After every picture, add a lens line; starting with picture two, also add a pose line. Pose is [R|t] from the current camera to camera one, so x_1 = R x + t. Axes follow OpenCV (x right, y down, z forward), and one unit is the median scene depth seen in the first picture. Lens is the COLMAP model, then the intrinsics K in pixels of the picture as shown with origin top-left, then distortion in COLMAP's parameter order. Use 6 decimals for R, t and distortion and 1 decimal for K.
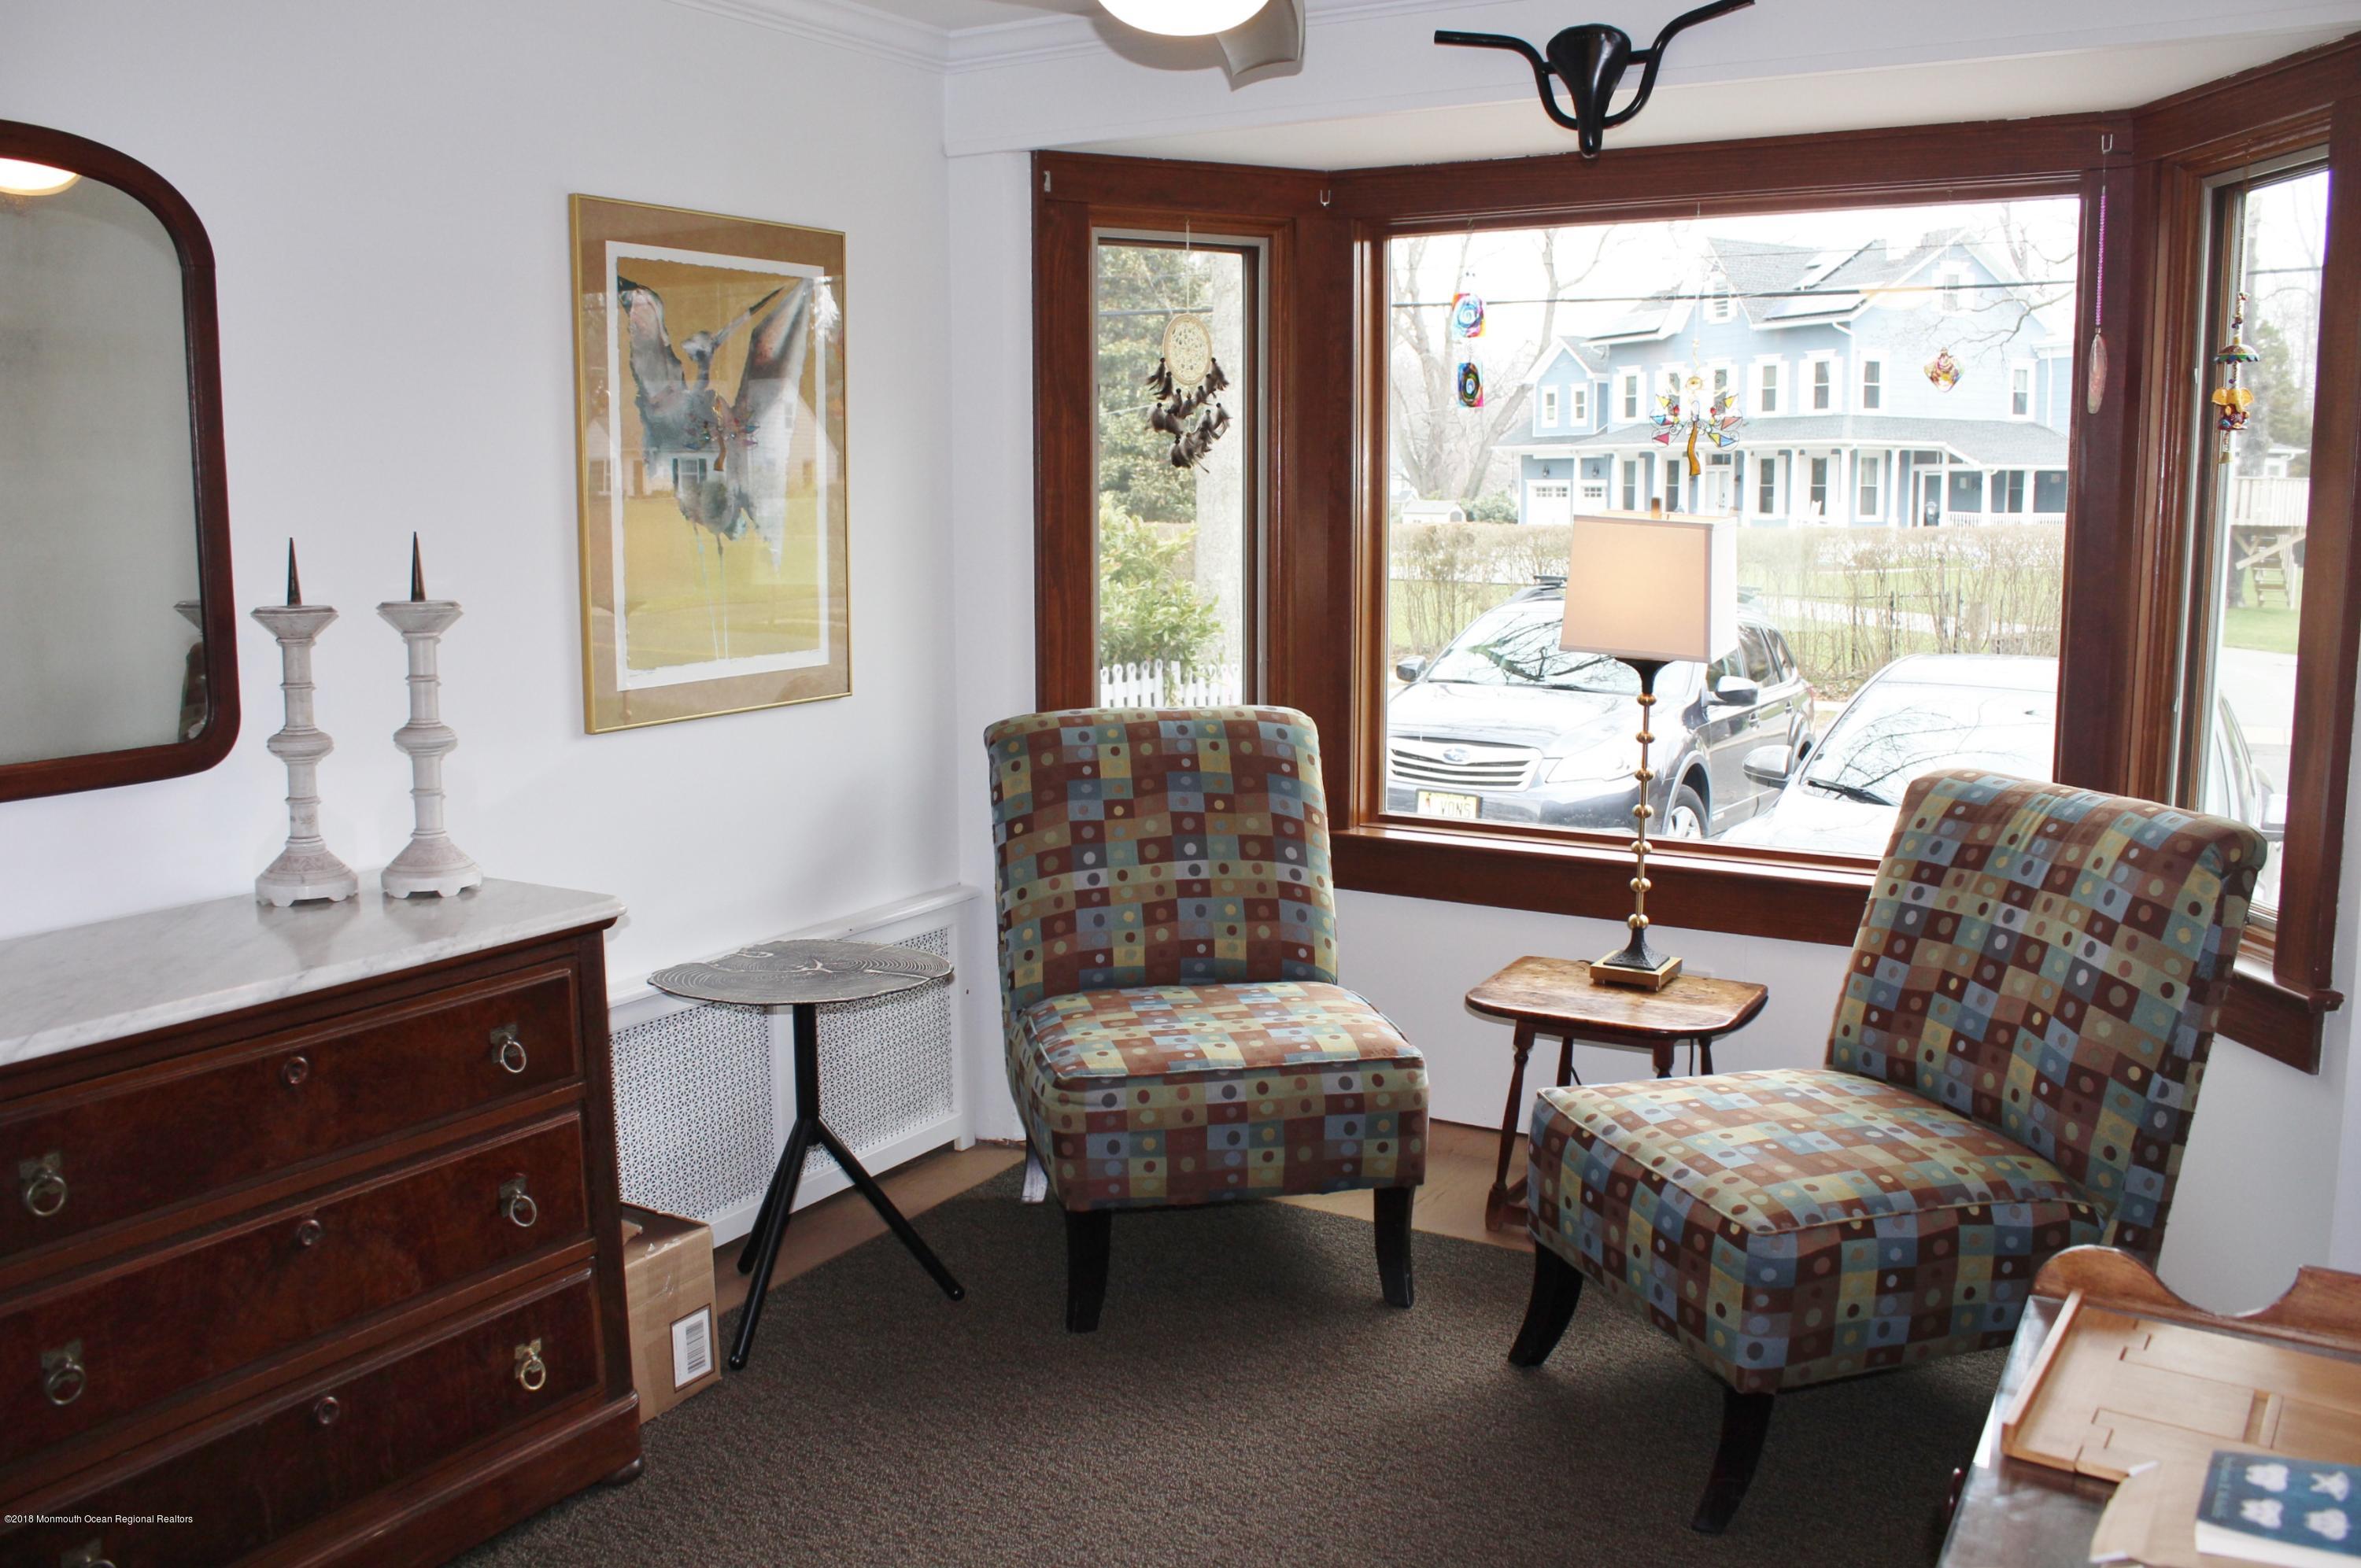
lens RADIAL K [[1953.0, 0, 1178.2], [0, 1953.0, 784.7], [0, 0, 1]] dist [-0.159286, 0.130930]
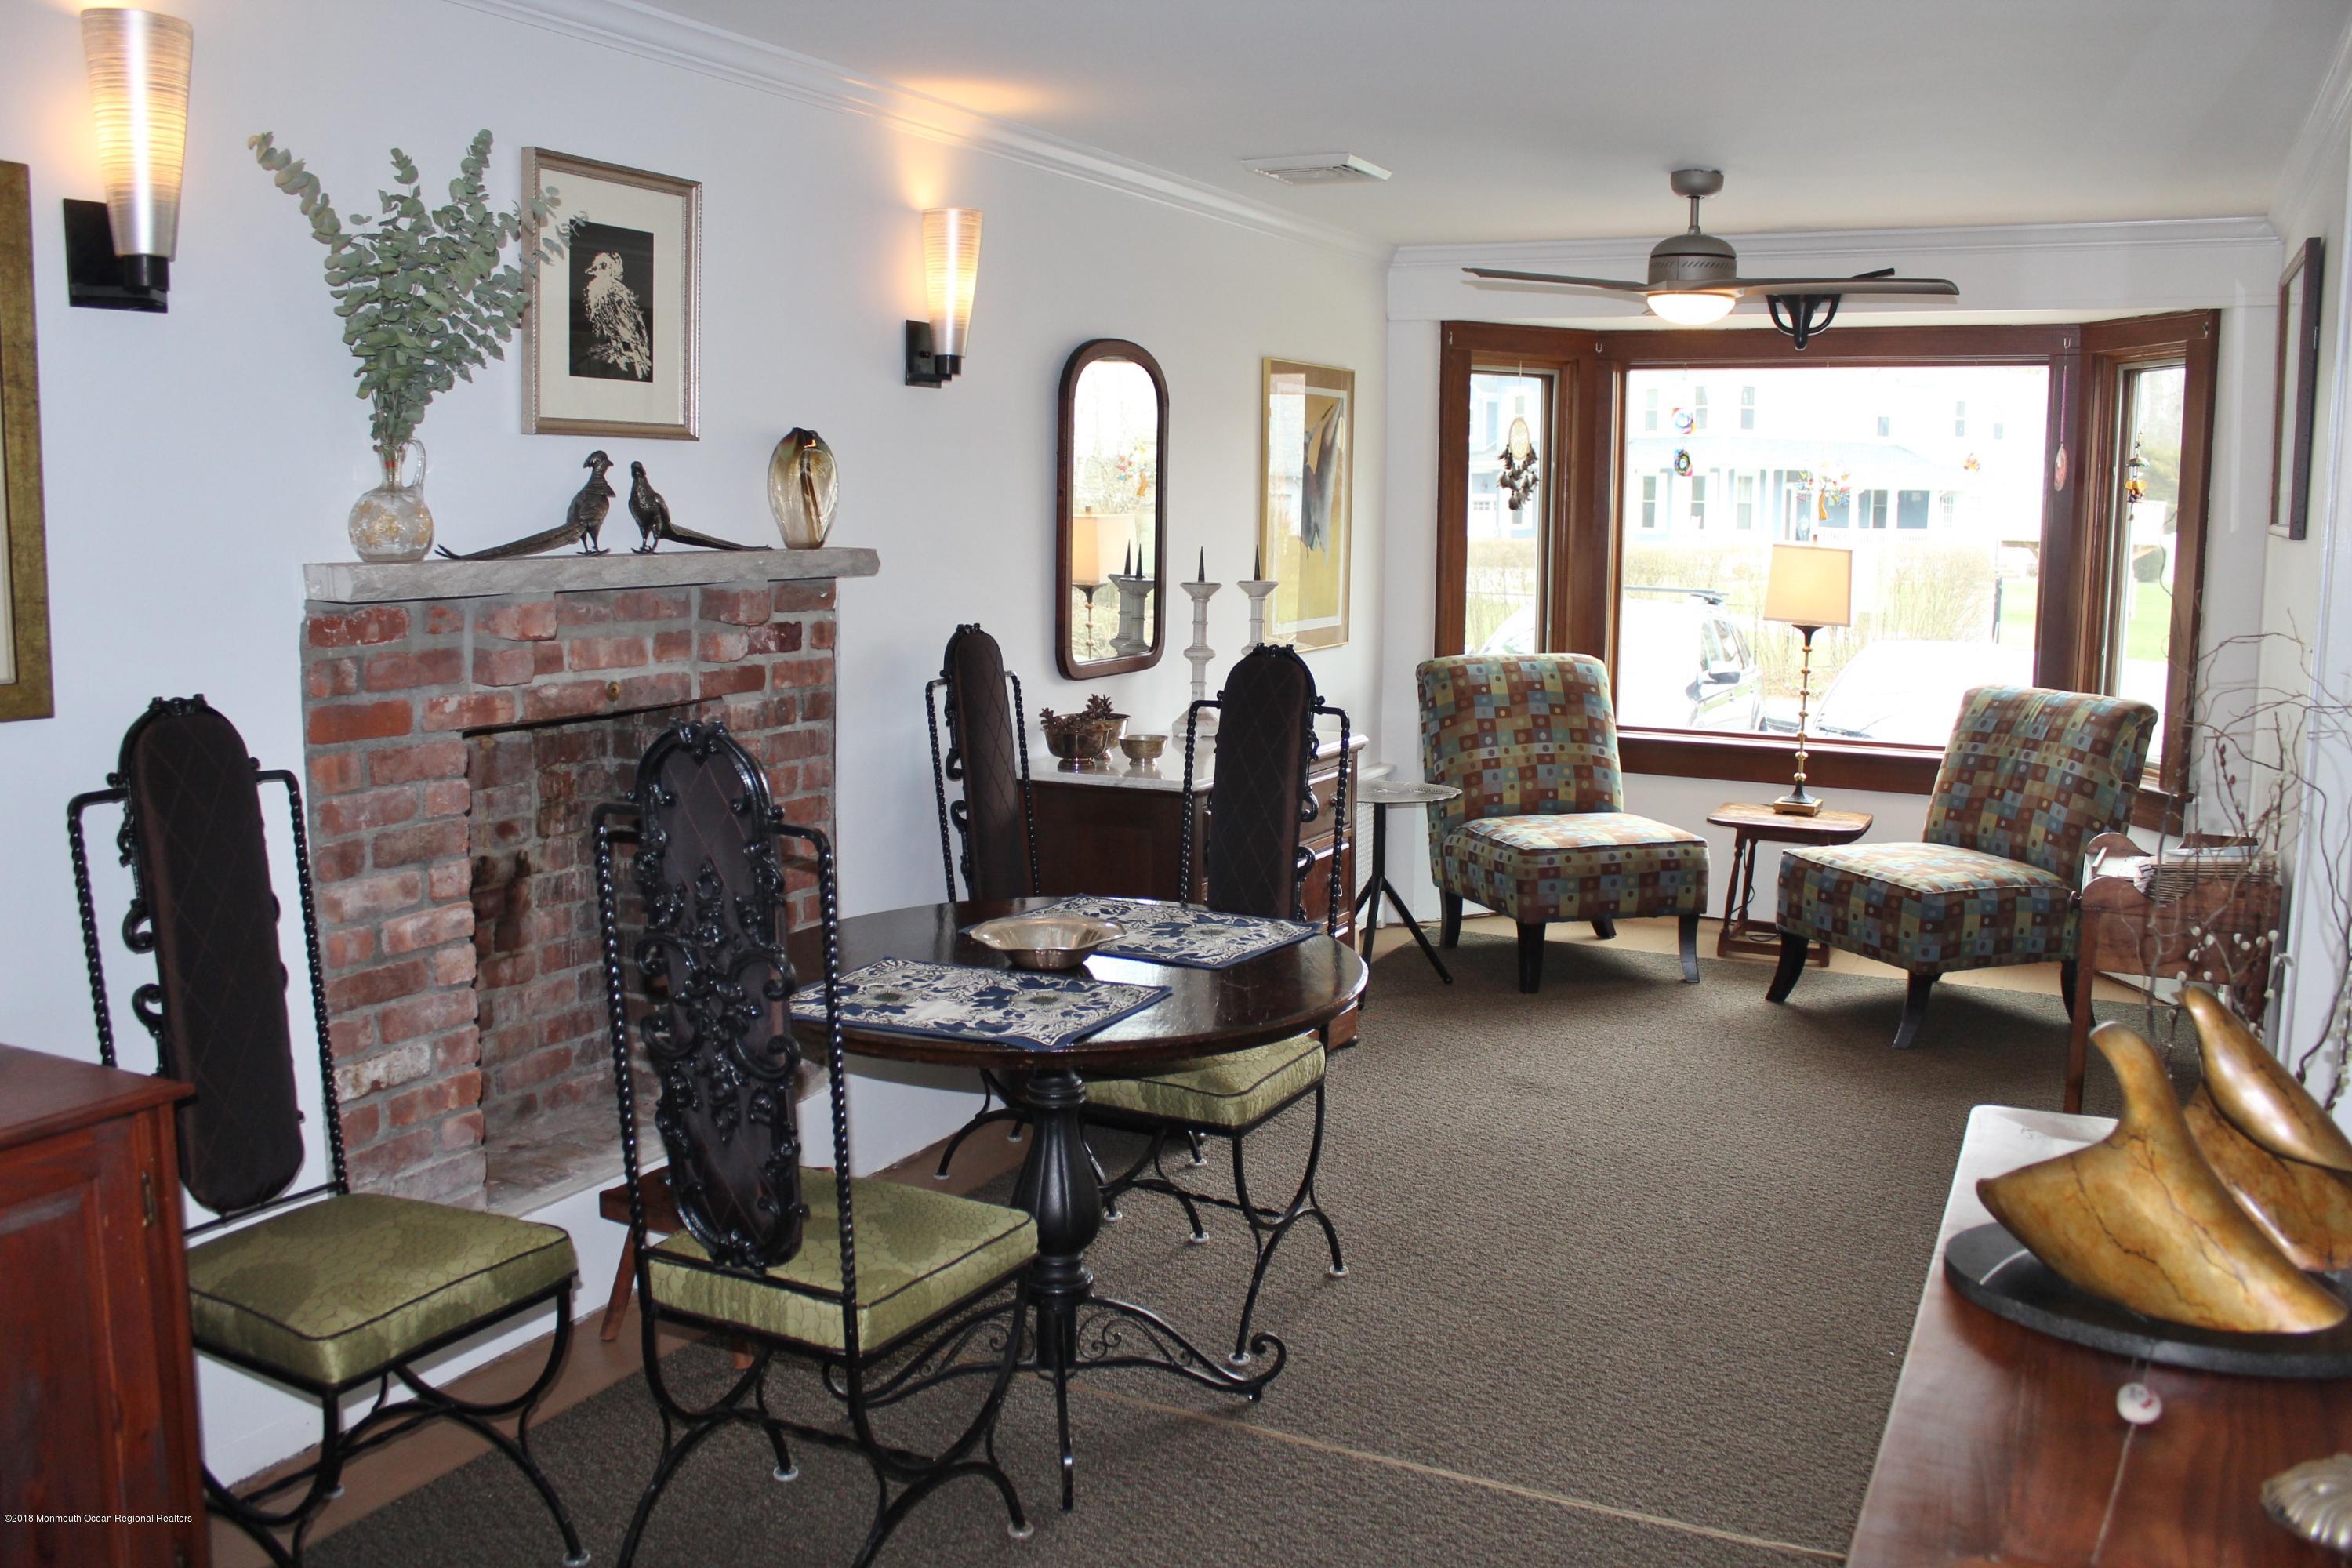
lens RADIAL K [[1945.8, 0, 1177.2], [0, 1945.8, 778.4], [0, 0, 1]] dist [-0.159286, 0.130930]
pose [[0.997625, 0.000345, 0.068872, -0.473615], [0.000163, 0.999973, -0.007371, 0.091086], [-0.068873, 0.007364, 0.997598, -0.730888]]
